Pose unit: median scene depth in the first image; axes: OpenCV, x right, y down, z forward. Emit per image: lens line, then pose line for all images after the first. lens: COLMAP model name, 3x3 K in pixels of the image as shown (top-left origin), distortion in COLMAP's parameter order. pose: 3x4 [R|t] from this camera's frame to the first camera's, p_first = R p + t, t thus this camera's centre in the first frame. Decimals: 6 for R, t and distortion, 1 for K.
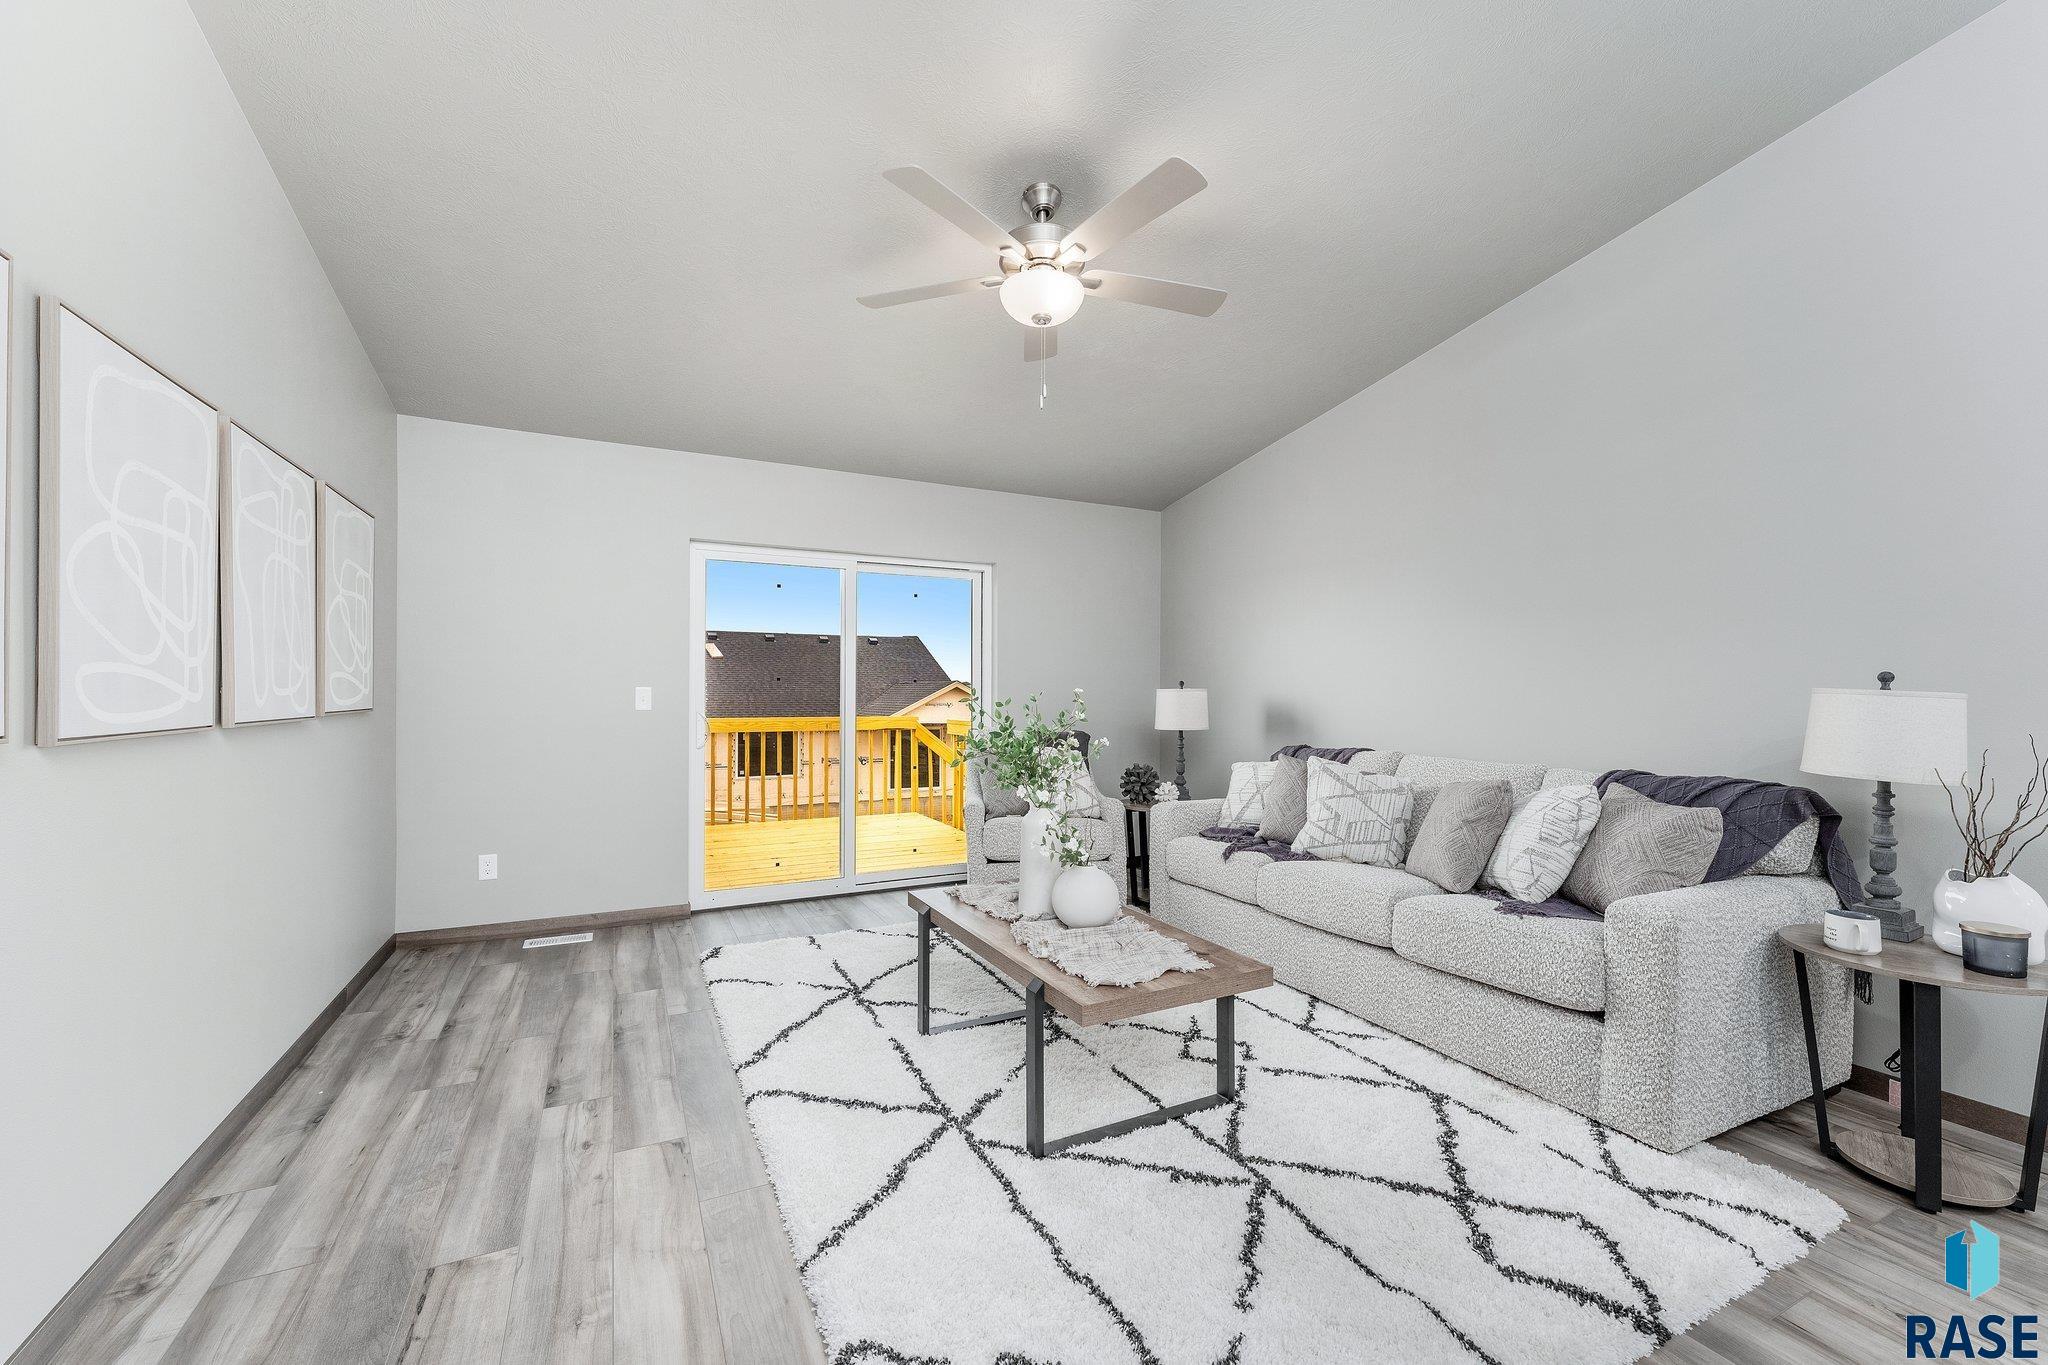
lens RADIAL K [[830.7, 0, 1024.5], [0, 830.7, 690.6], [0, 0, 1]] dist [0.000868, 0.000185]
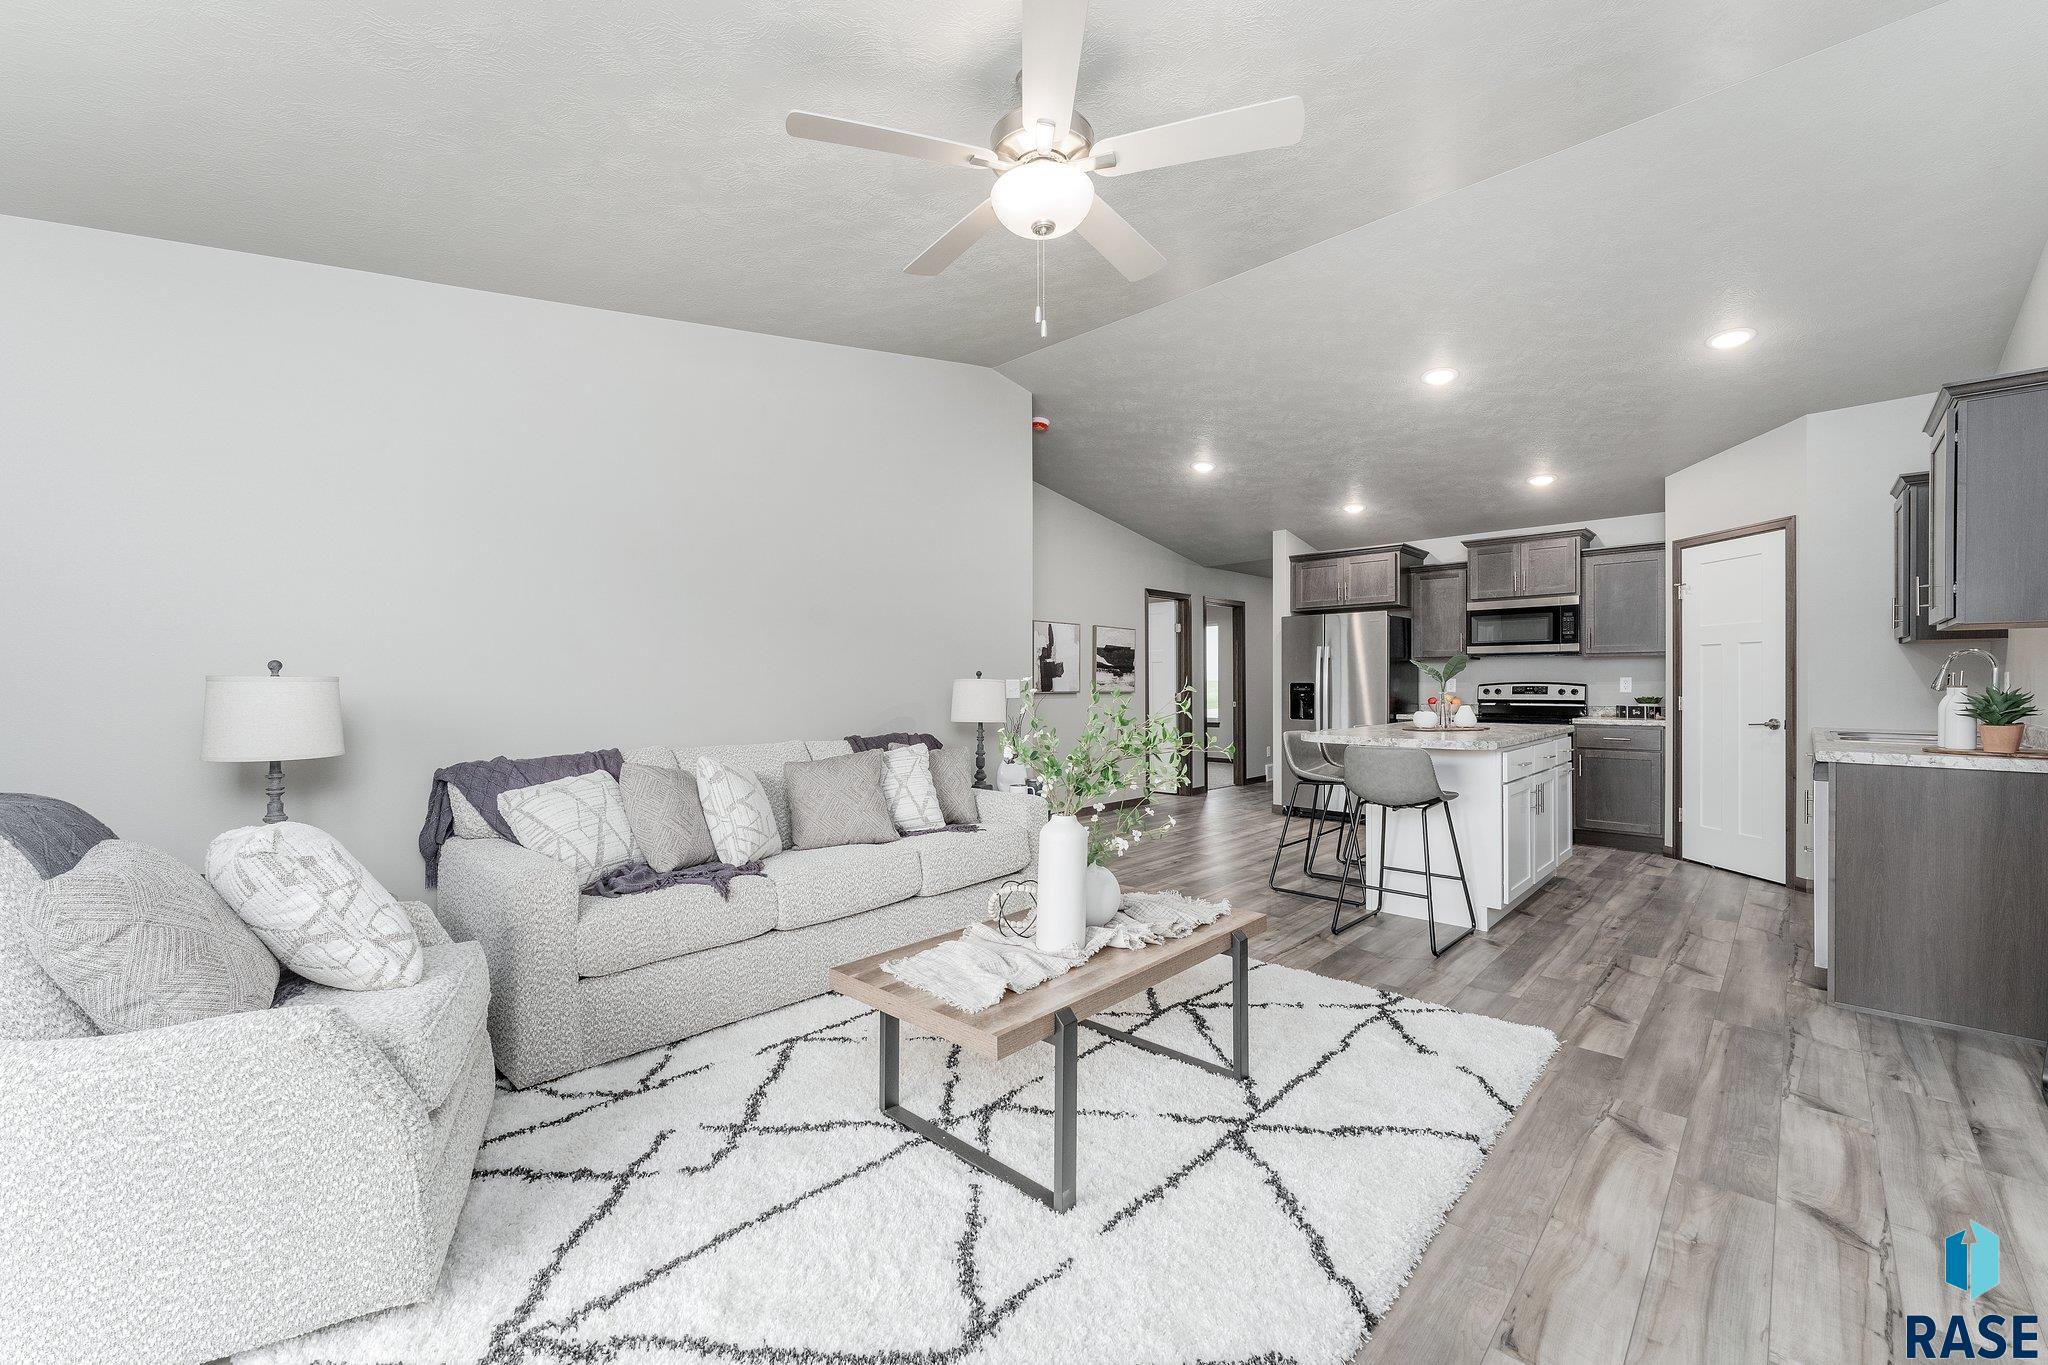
lens RADIAL K [[822.9, 0, 1000.8], [0, 822.9, 673.4], [0, 0, 1]] dist [0.001754, 0.000272]
pose [[-0.330975, 0.003266, 0.943634, -0.851631], [-0.001494, 0.999991, -0.003985, -0.006968], [-0.943638, -0.002729, -0.330967, 1.498734]]
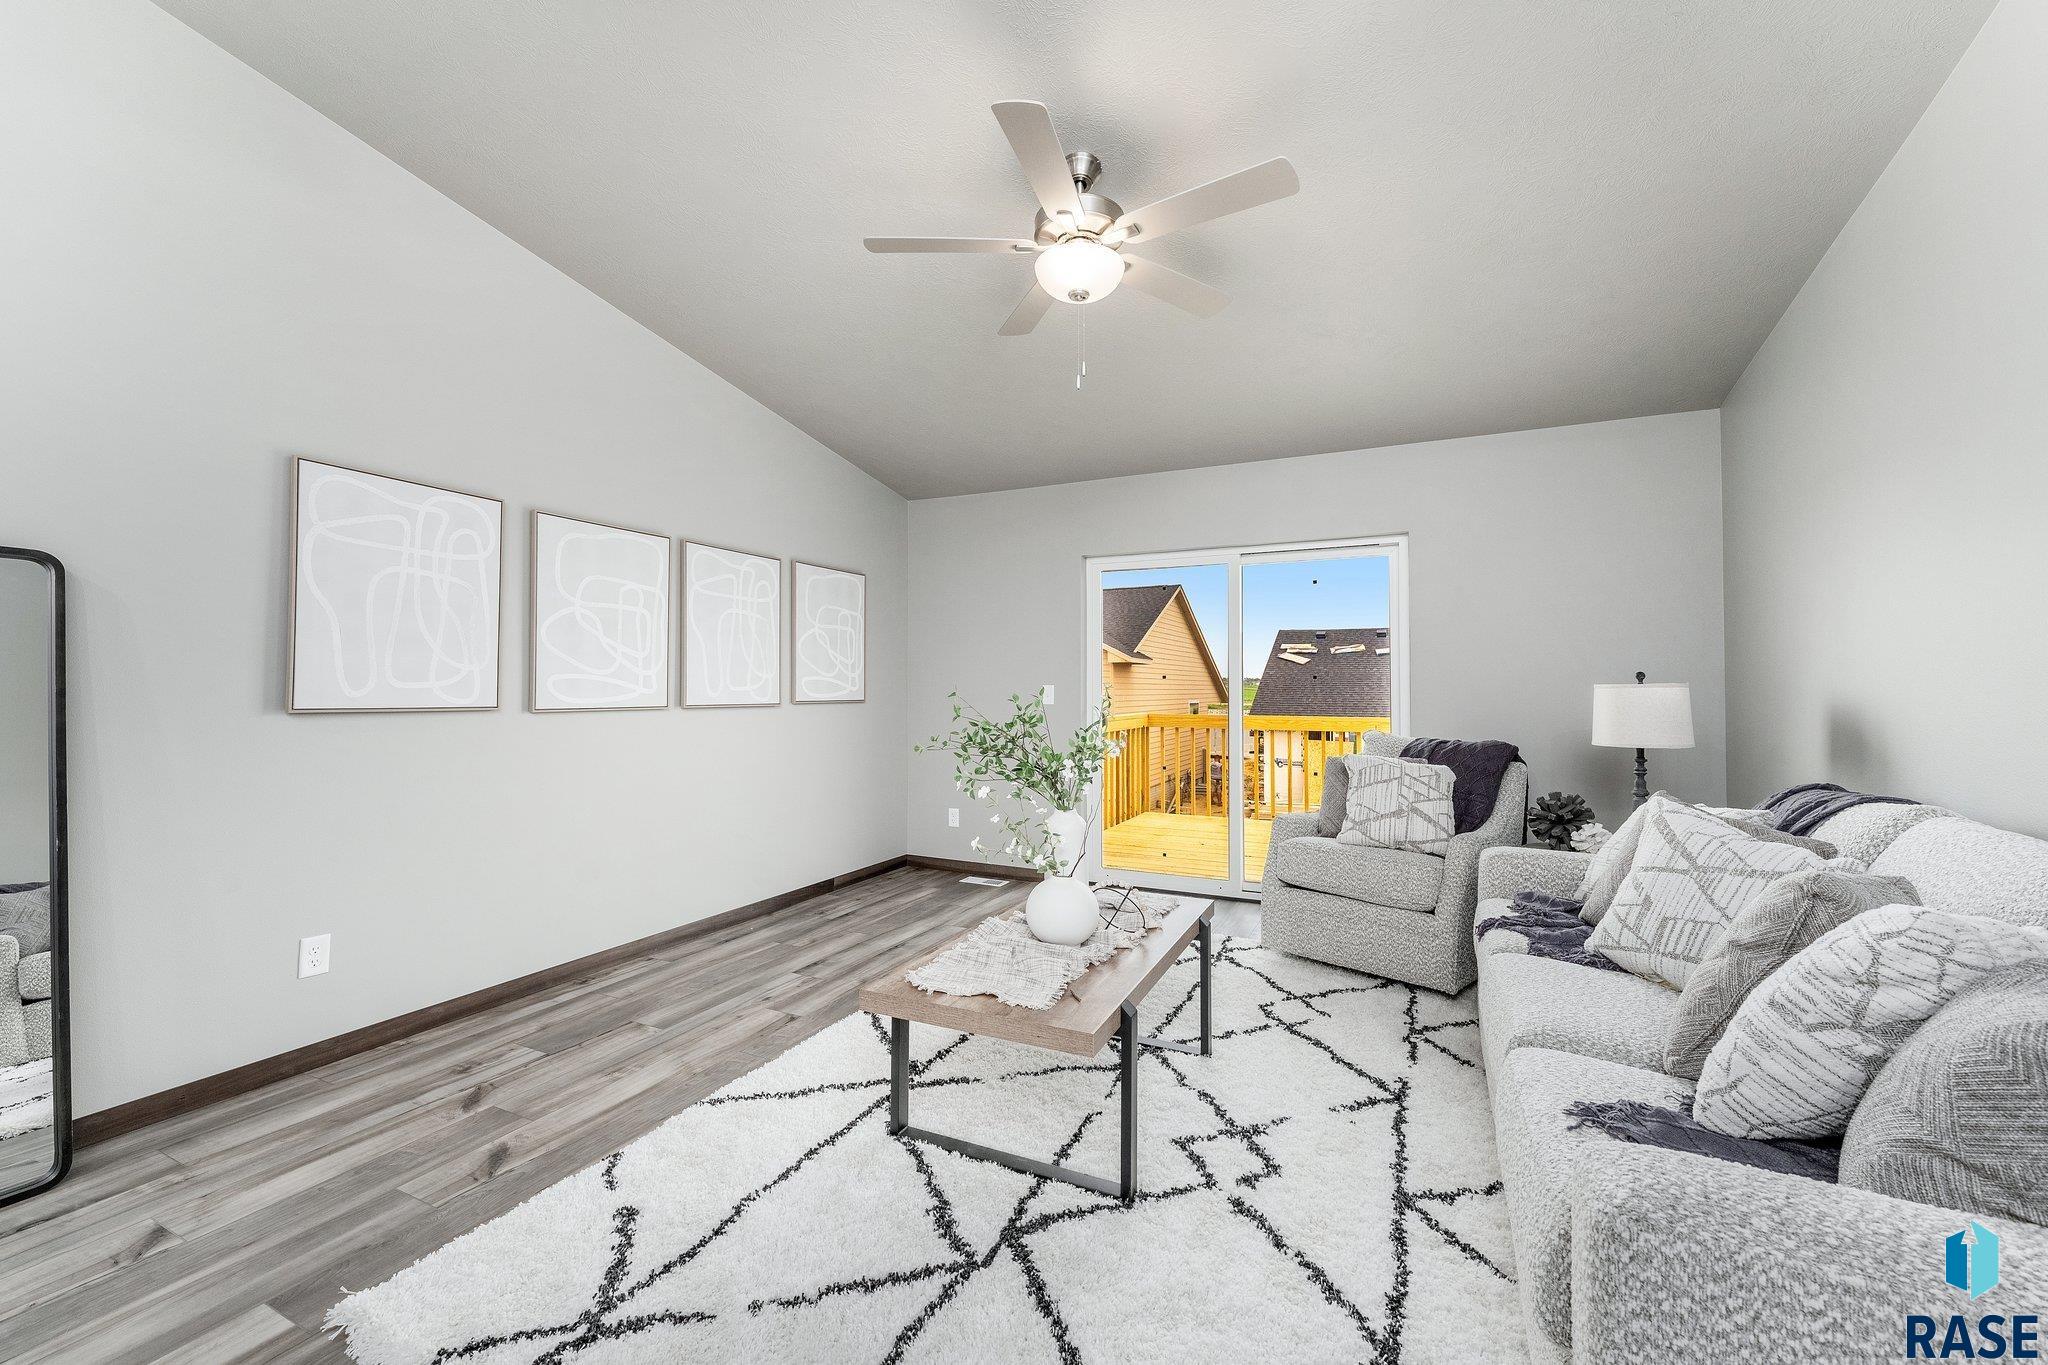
lens RADIAL K [[822.9, 0, 1000.8], [0, 822.9, 673.4], [0, 0, 1]] dist [0.001754, 0.000272]
pose [[0.597940, -0.015918, -0.801383, 0.813310], [0.000454, 0.999809, -0.019520, 0.004146], [0.801541, 0.011308, 0.597833, 0.421920]]
